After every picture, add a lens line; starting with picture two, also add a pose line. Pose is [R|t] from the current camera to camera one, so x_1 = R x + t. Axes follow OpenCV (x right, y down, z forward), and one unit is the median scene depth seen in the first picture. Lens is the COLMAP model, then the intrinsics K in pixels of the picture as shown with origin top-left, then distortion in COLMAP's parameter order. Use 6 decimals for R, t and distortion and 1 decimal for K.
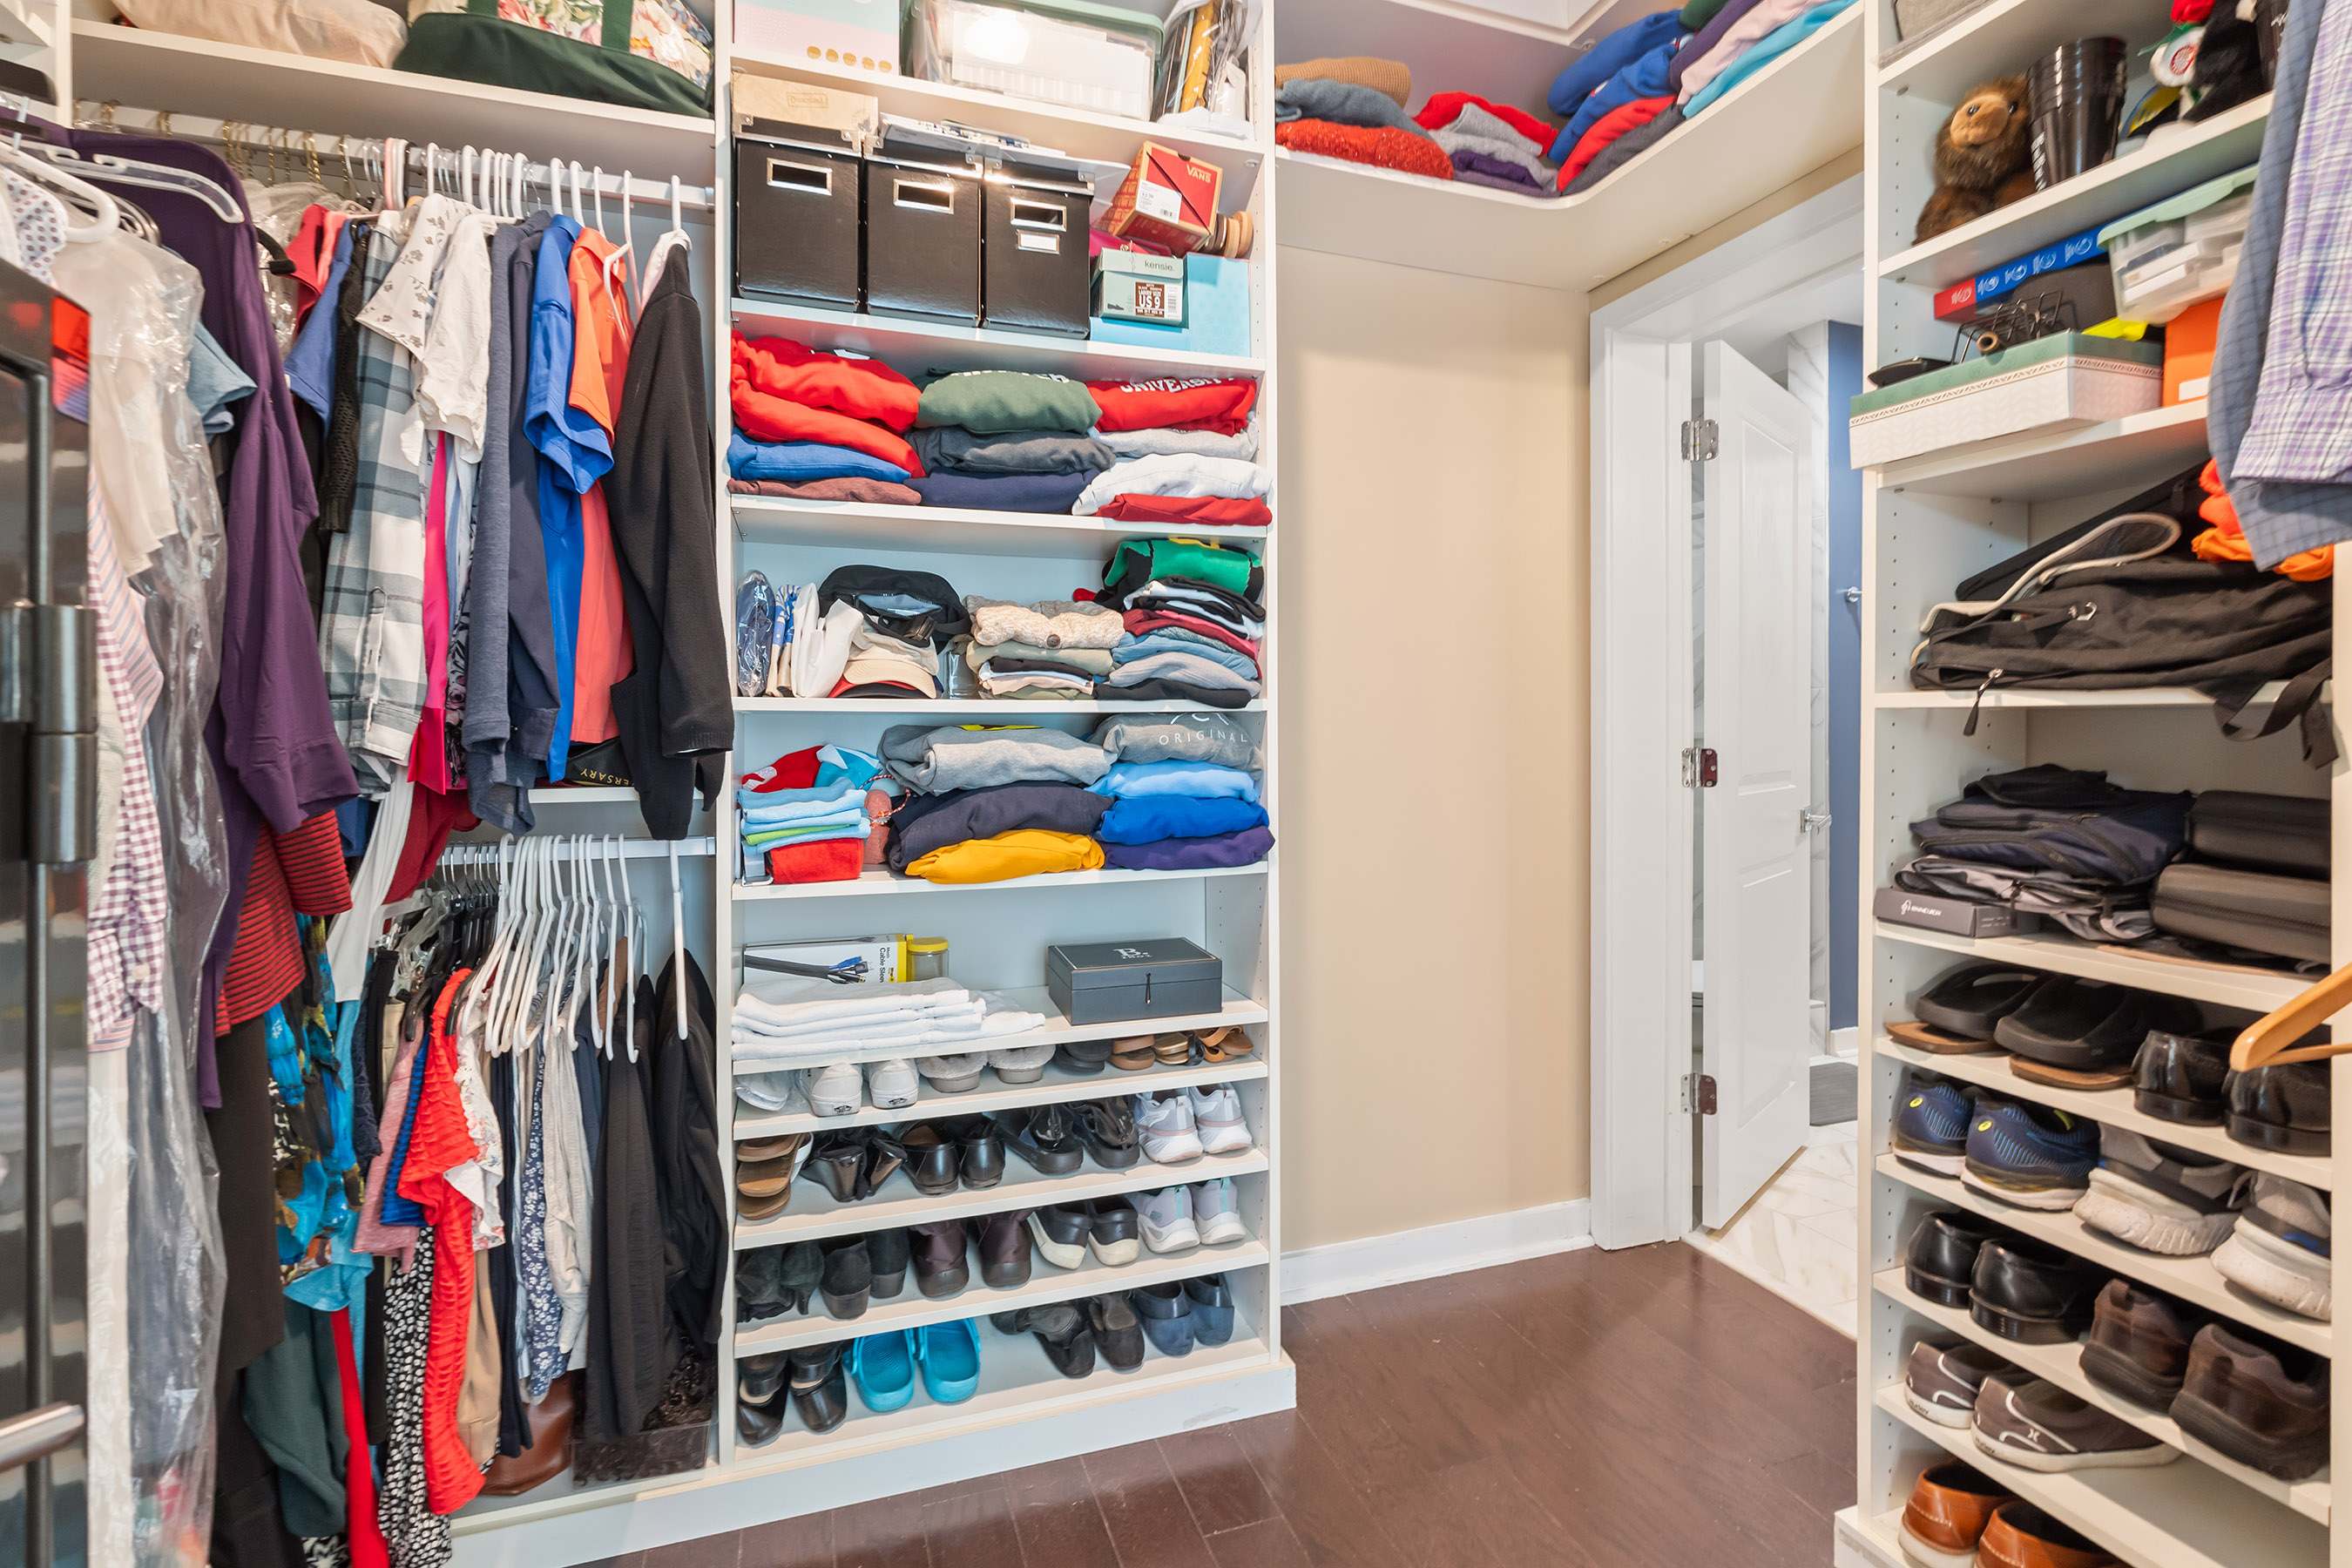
lens RADIAL K [[1052.3, 0, 1167.7], [0, 1052.3, 764.5], [0, 0, 1]] dist [-0.004009, 0.001584]
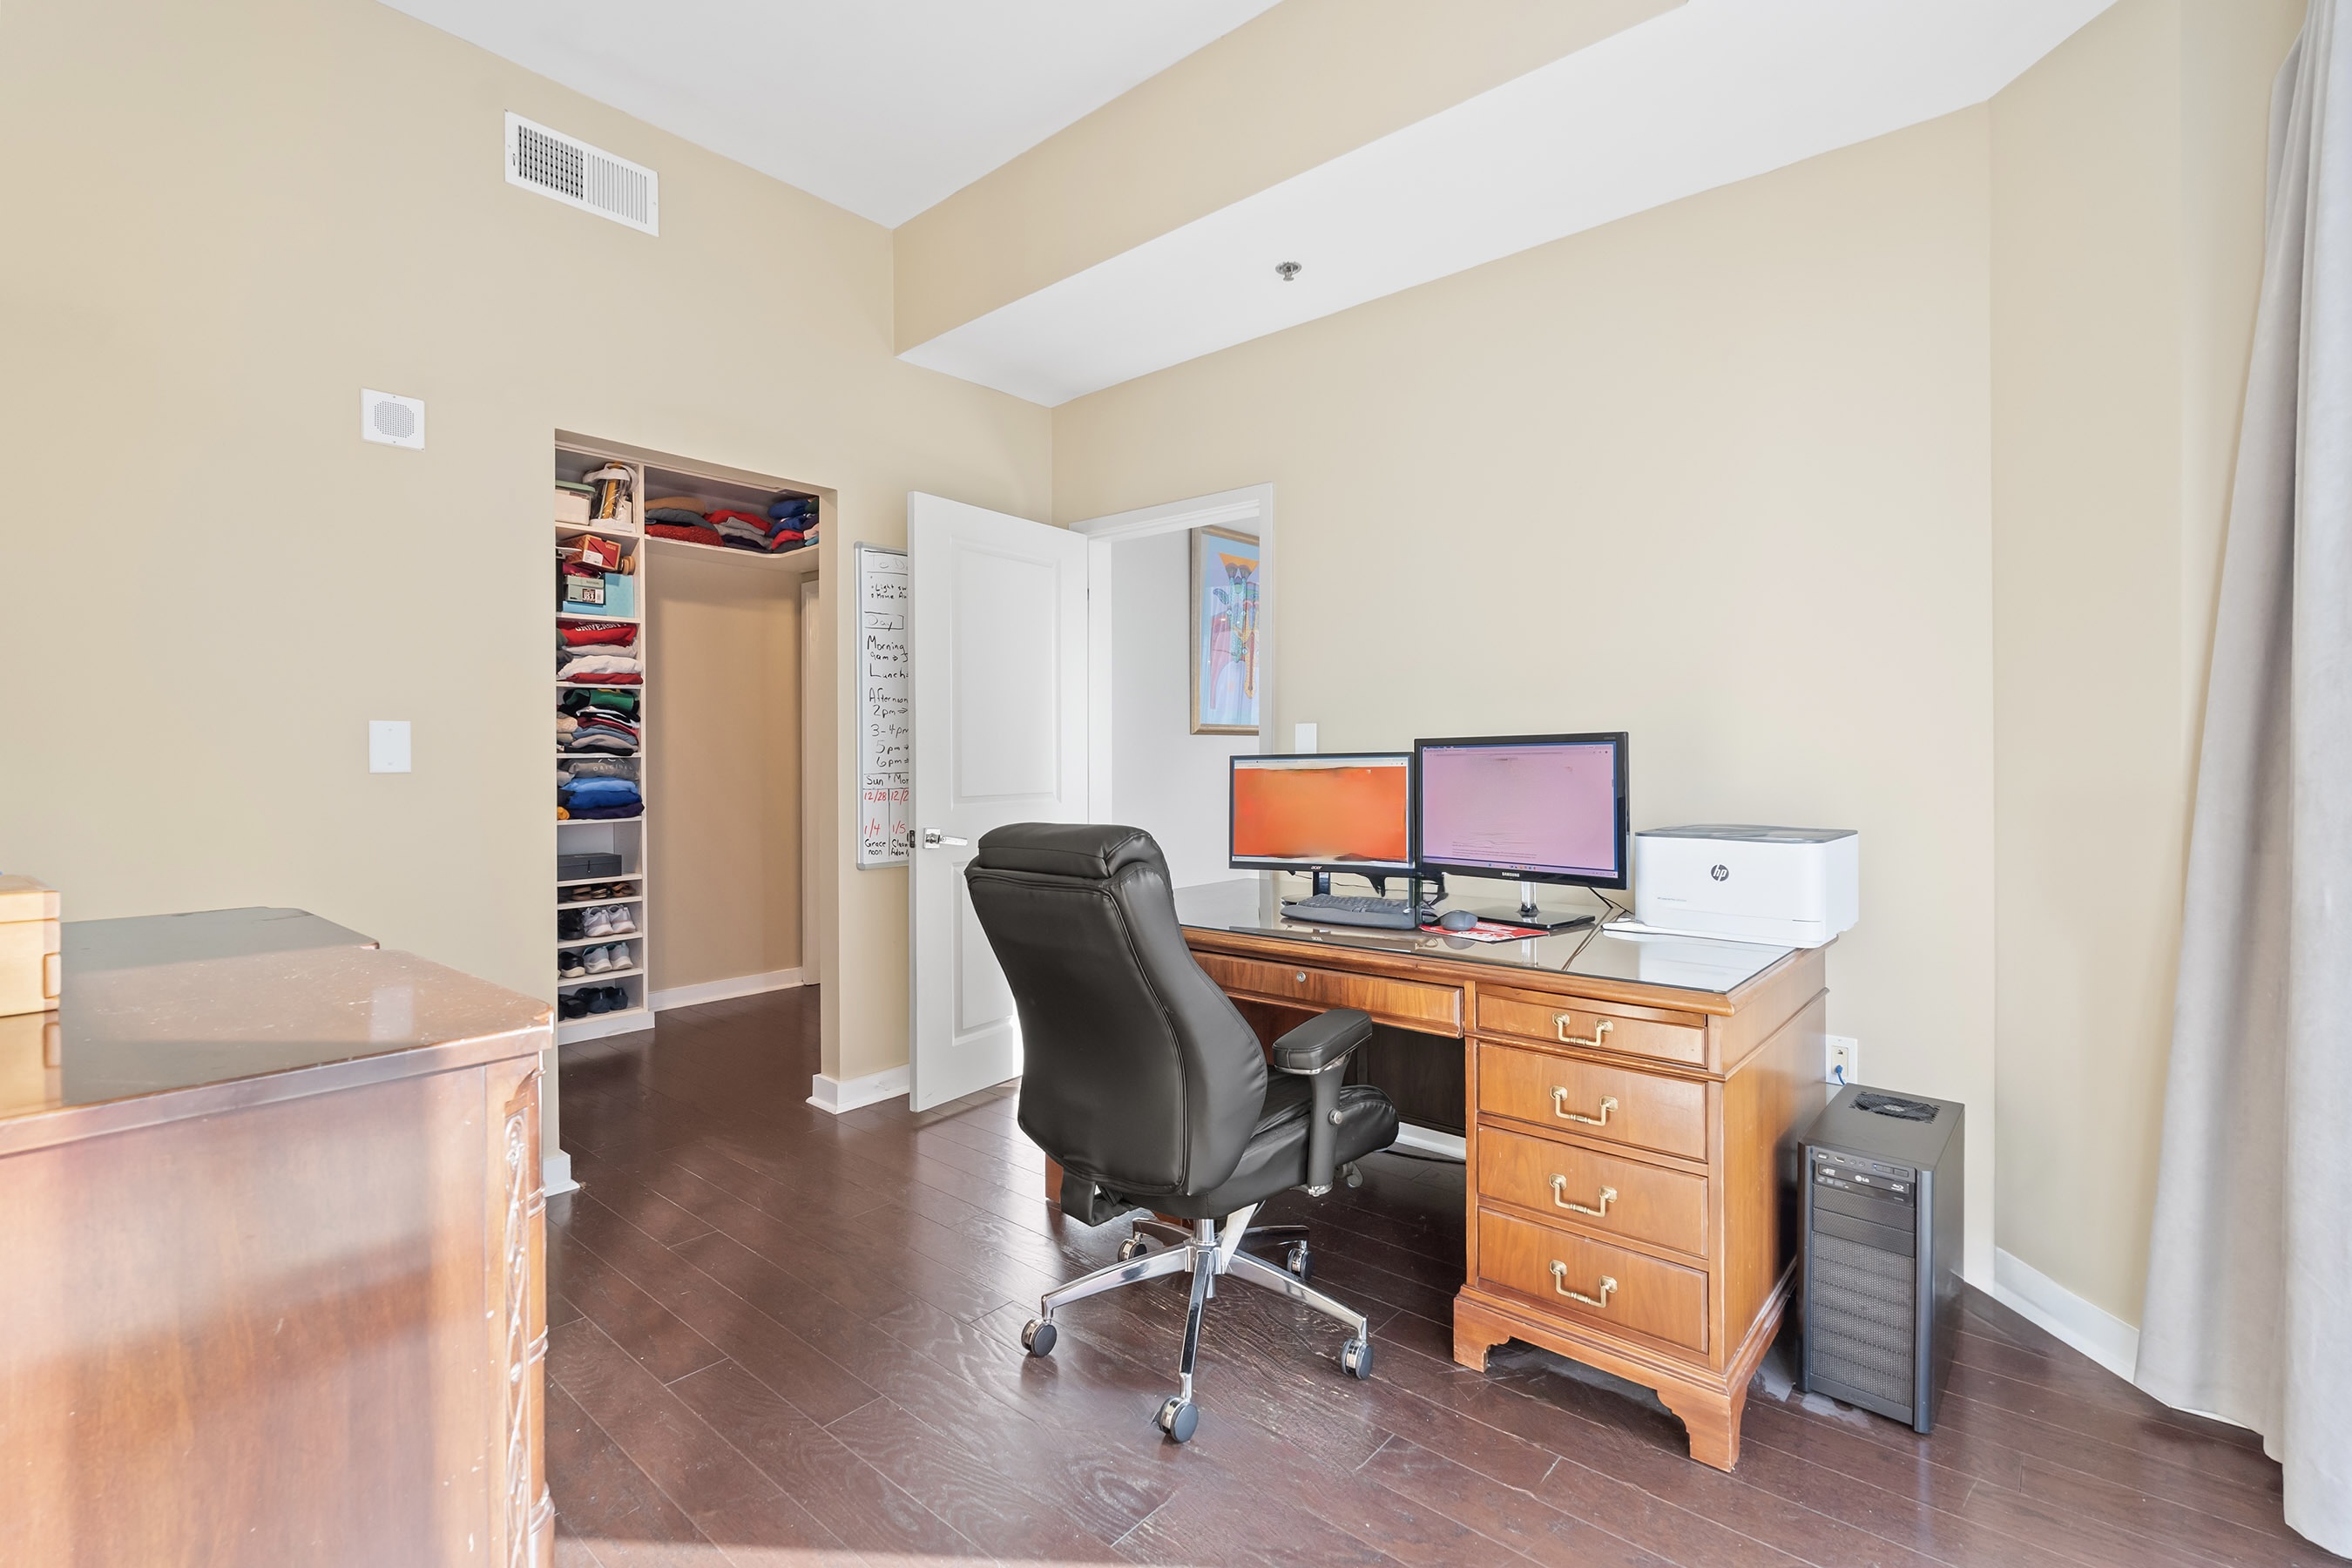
lens RADIAL K [[1052.3, 0, 1151.5], [0, 1052.3, 775.6], [0, 0, 1]] dist [-0.004009, 0.001584]
pose [[0.881960, -0.002033, 0.471320, -0.015334], [0.004713, 0.999979, -0.004507, 0.011208], [-0.471301, 0.006196, 0.881951, -1.824369]]
